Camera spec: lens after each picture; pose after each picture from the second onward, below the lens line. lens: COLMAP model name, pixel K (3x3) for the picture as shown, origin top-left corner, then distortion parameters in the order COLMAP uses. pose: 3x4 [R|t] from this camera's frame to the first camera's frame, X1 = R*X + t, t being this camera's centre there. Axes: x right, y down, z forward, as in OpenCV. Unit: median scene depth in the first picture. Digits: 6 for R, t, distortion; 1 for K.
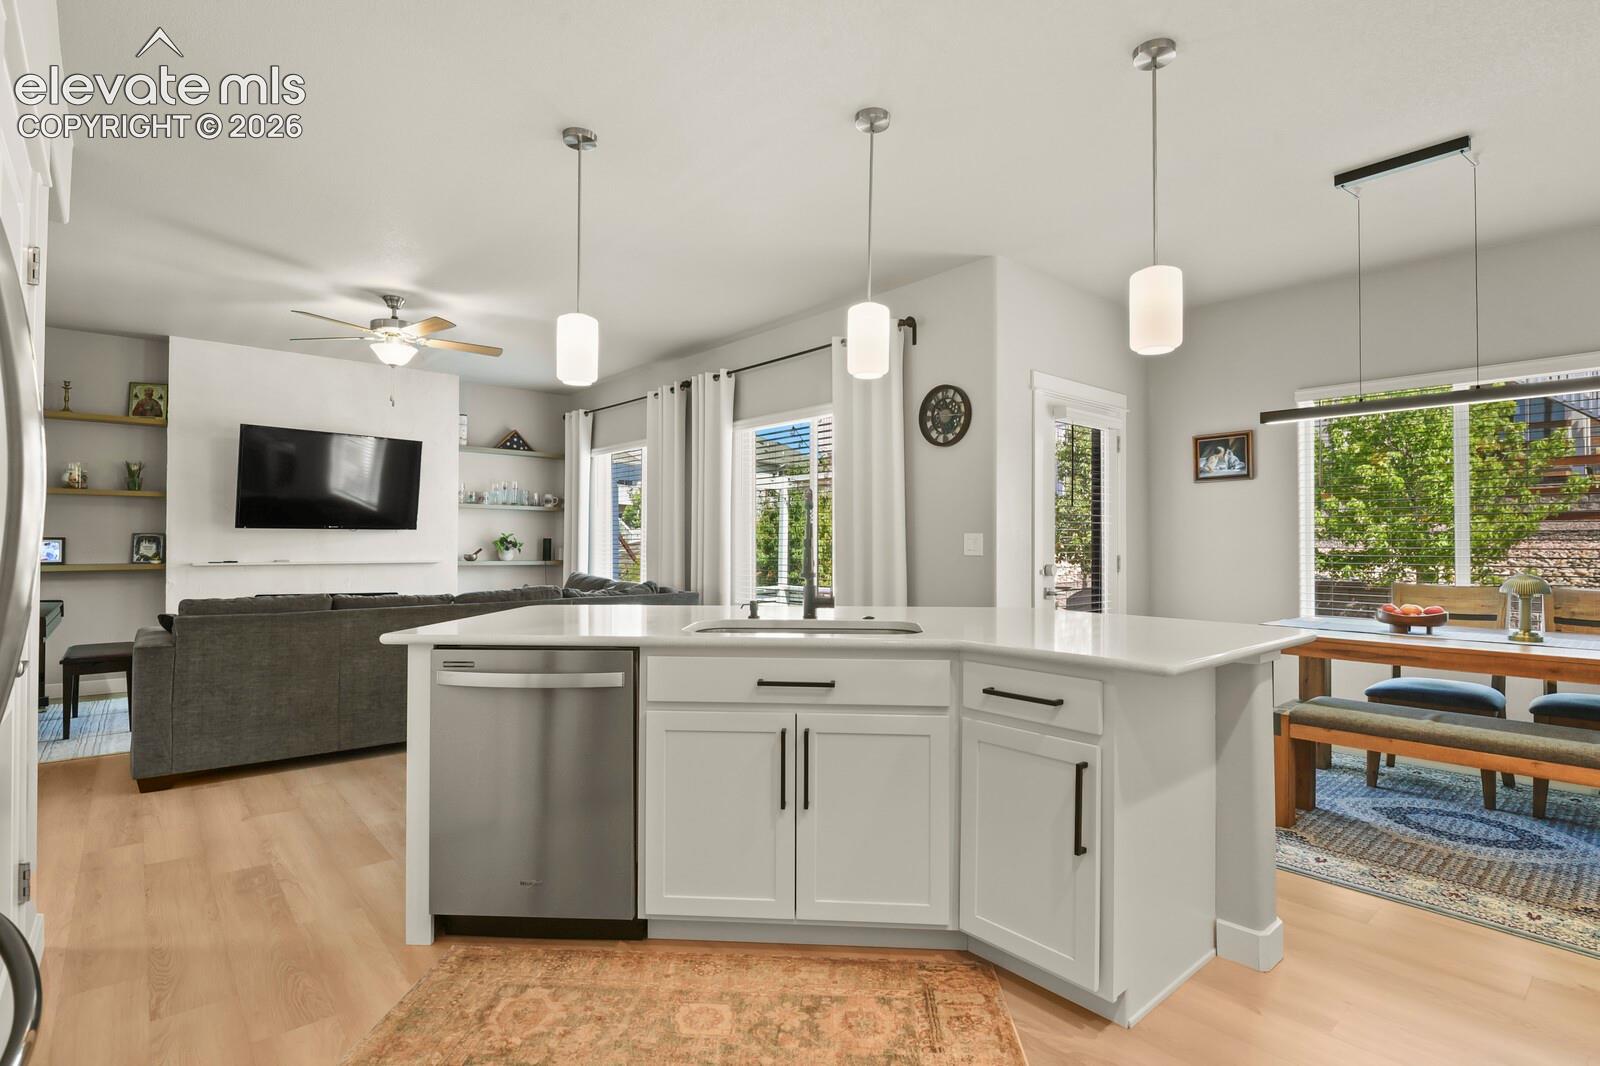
lens RADIAL K [[773.2, 0, 806.6], [0, 773.2, 535.6], [0, 0, 1]] dist [-0.004535, -0.002828]
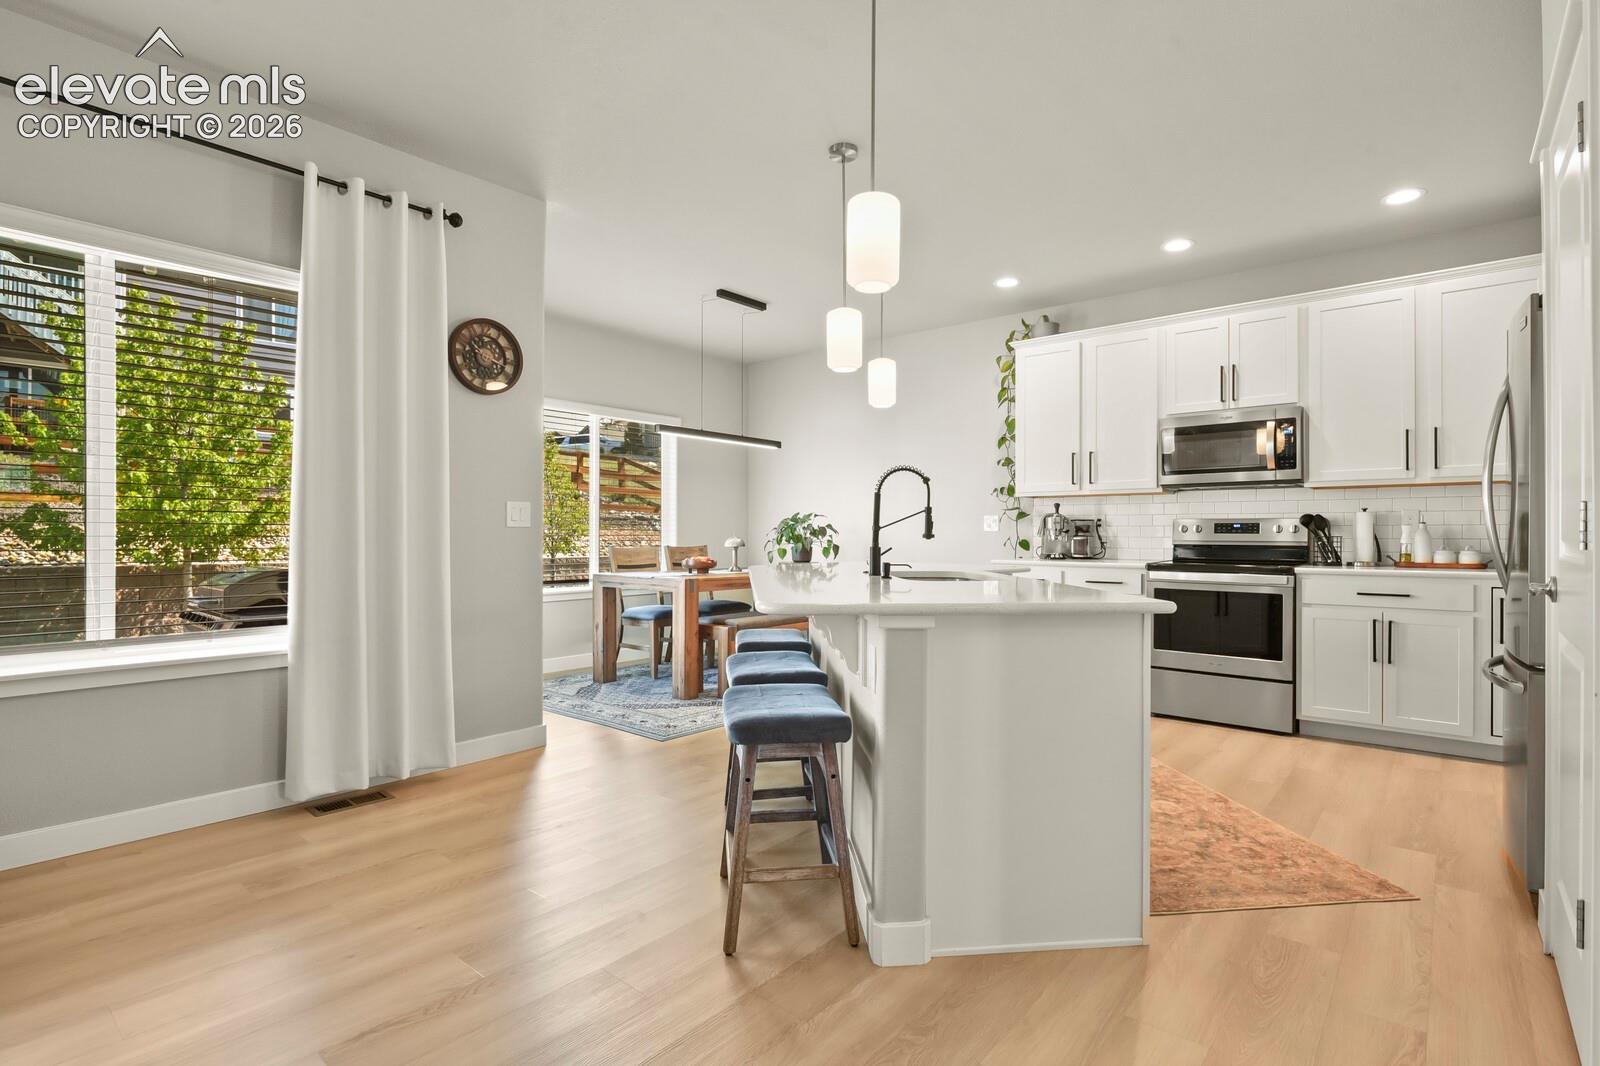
lens RADIAL K [[773.2, 0, 808.3], [0, 773.2, 534.2], [0, 0, 1]] dist [-0.004535, -0.002828]
pose [[-0.153855, -0.003293, 0.988088, -0.509753], [-0.014170, 0.999899, 0.001126, 0.020789], [-0.987992, -0.013828, -0.153887, 0.581859]]
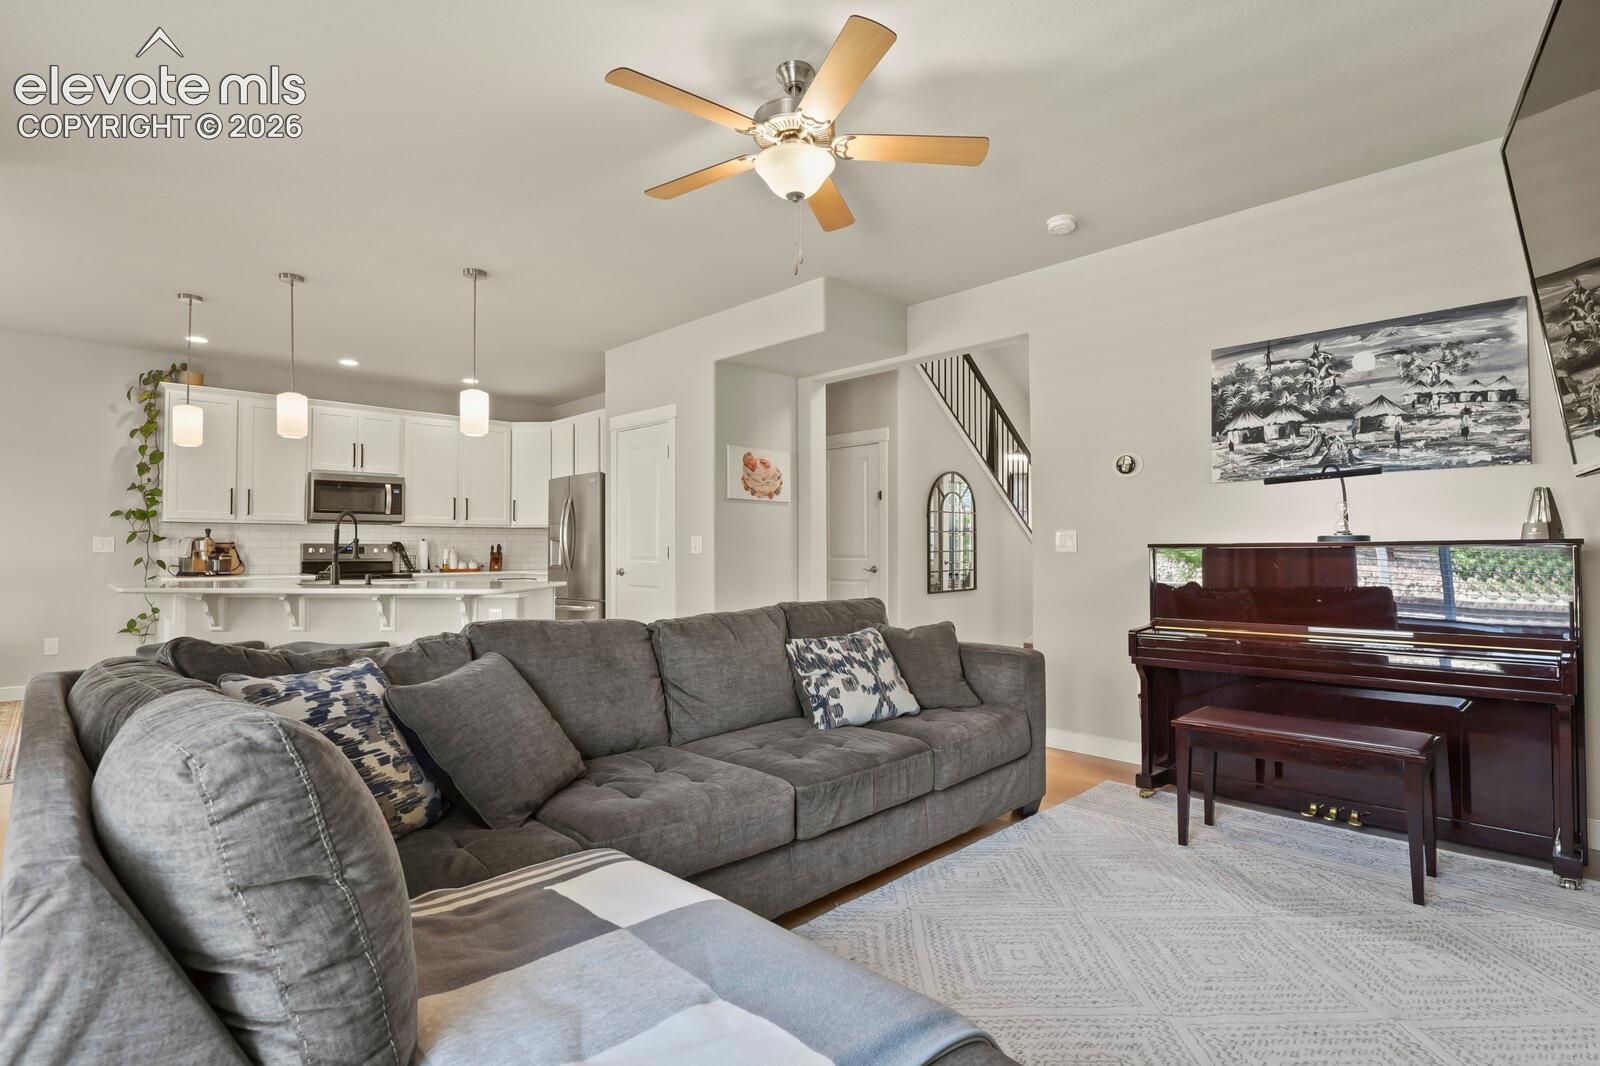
lens RADIAL K [[773.2, 0, 806.4], [0, 773.2, 533.0], [0, 0, 1]] dist [-0.004535, -0.002828]
pose [[-0.998203, -0.003181, -0.059843, -0.424549], [-0.001171, 0.999435, -0.033587, 0.022021], [0.059916, -0.033457, -0.997643, 1.263652]]
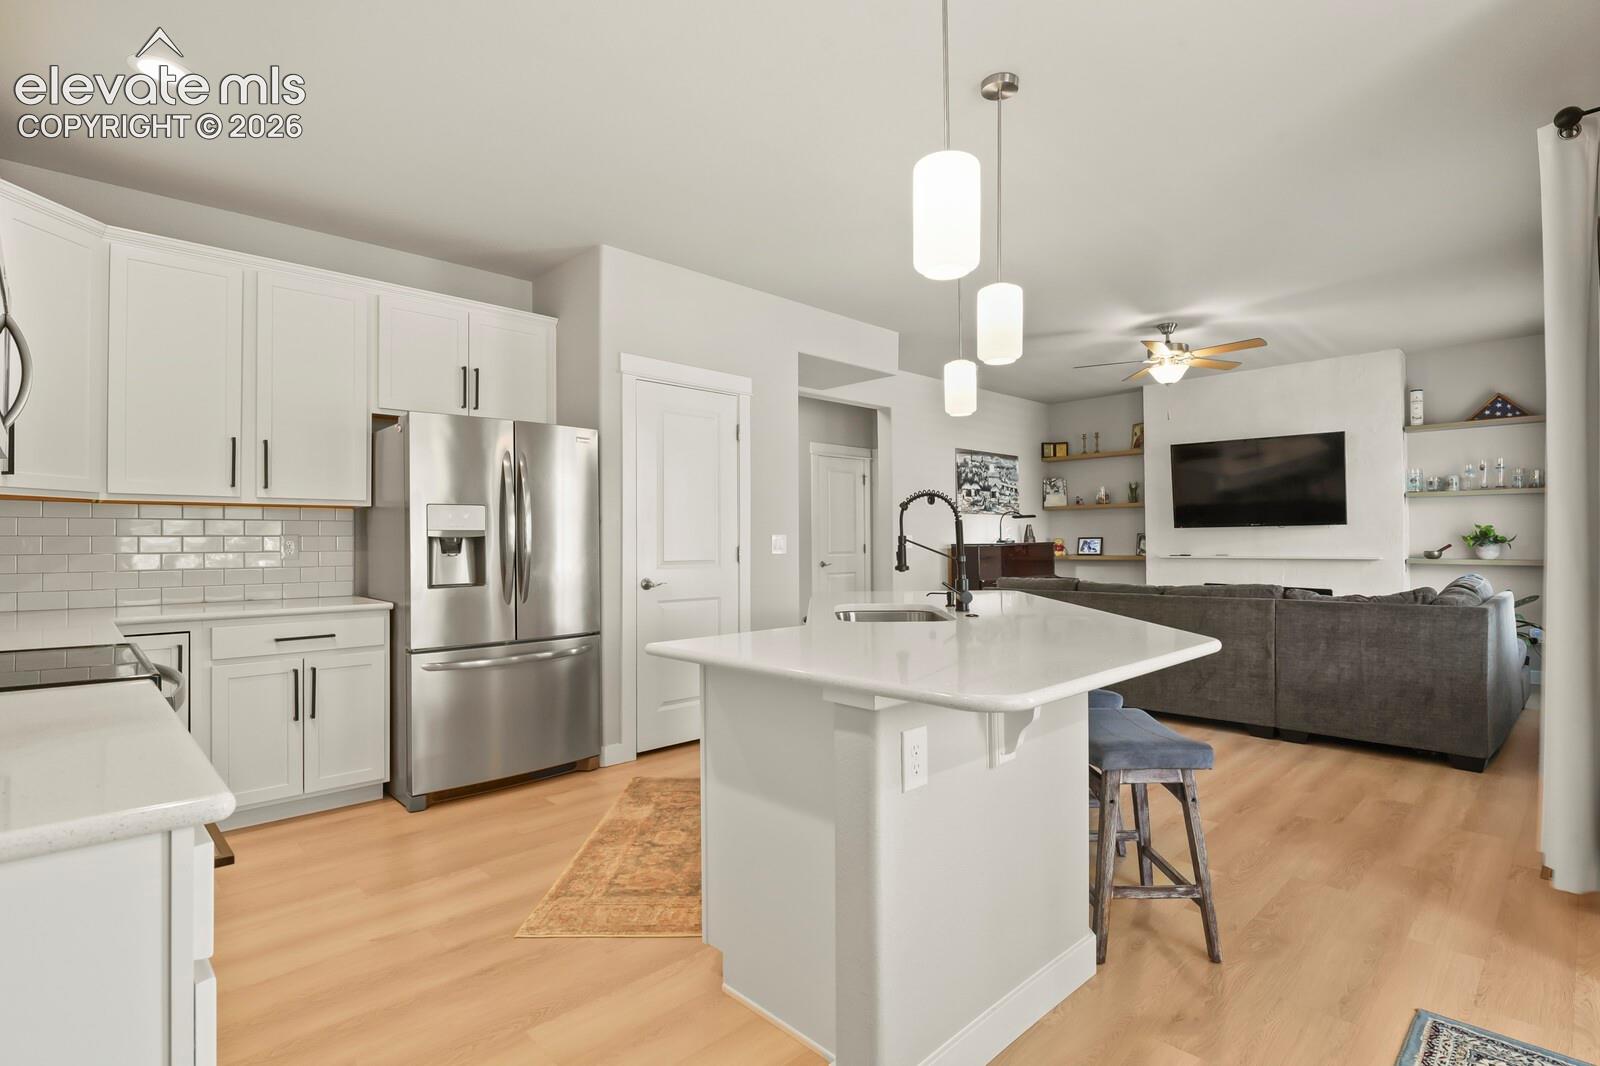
lens RADIAL K [[773.2, 0, 808.7], [0, 773.2, 536.4], [0, 0, 1]] dist [-0.004535, -0.002828]
pose [[0.054364, -0.010910, -0.998462, 0.476271], [0.017504, 0.999797, -0.009971, 0.005692], [0.998368, -0.016935, 0.054544, 0.335037]]
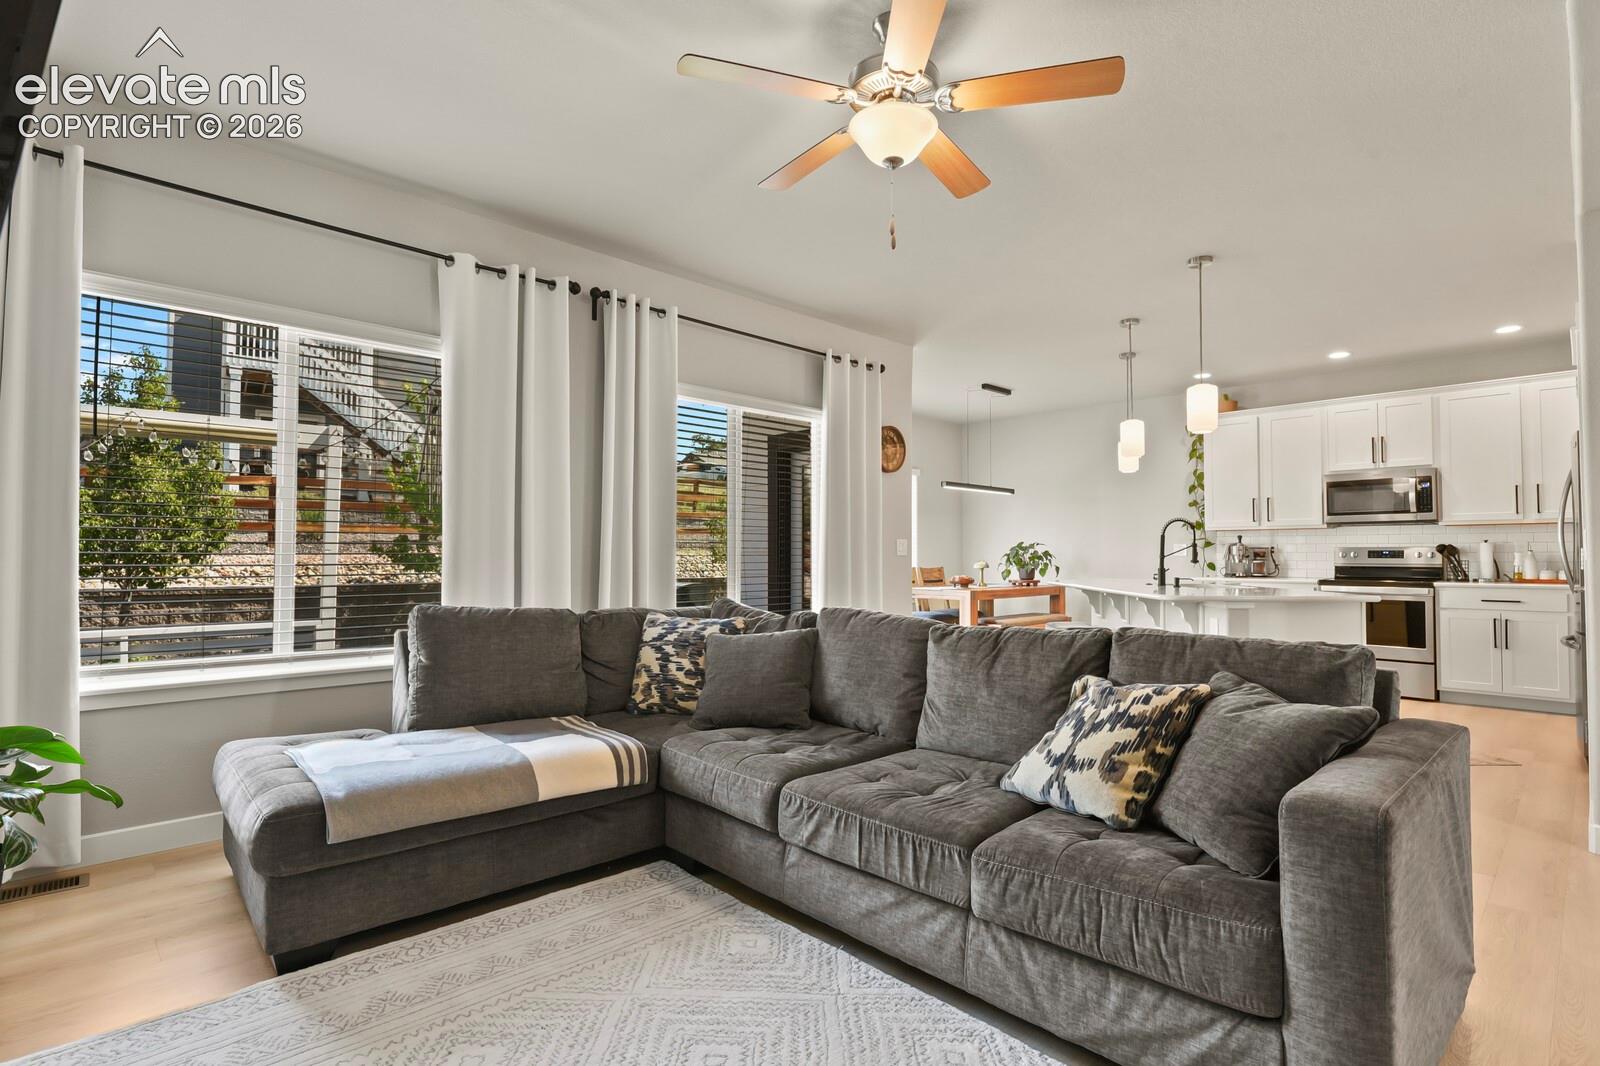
lens RADIAL K [[773.2, 0, 811.1], [0, 773.2, 535.0], [0, 0, 1]] dist [-0.004535, -0.002828]
pose [[-0.053885, 0.022926, 0.998284, -0.832805], [-0.011823, 0.999652, -0.023596, 0.017143], [-0.998477, -0.013074, -0.053595, 0.890824]]
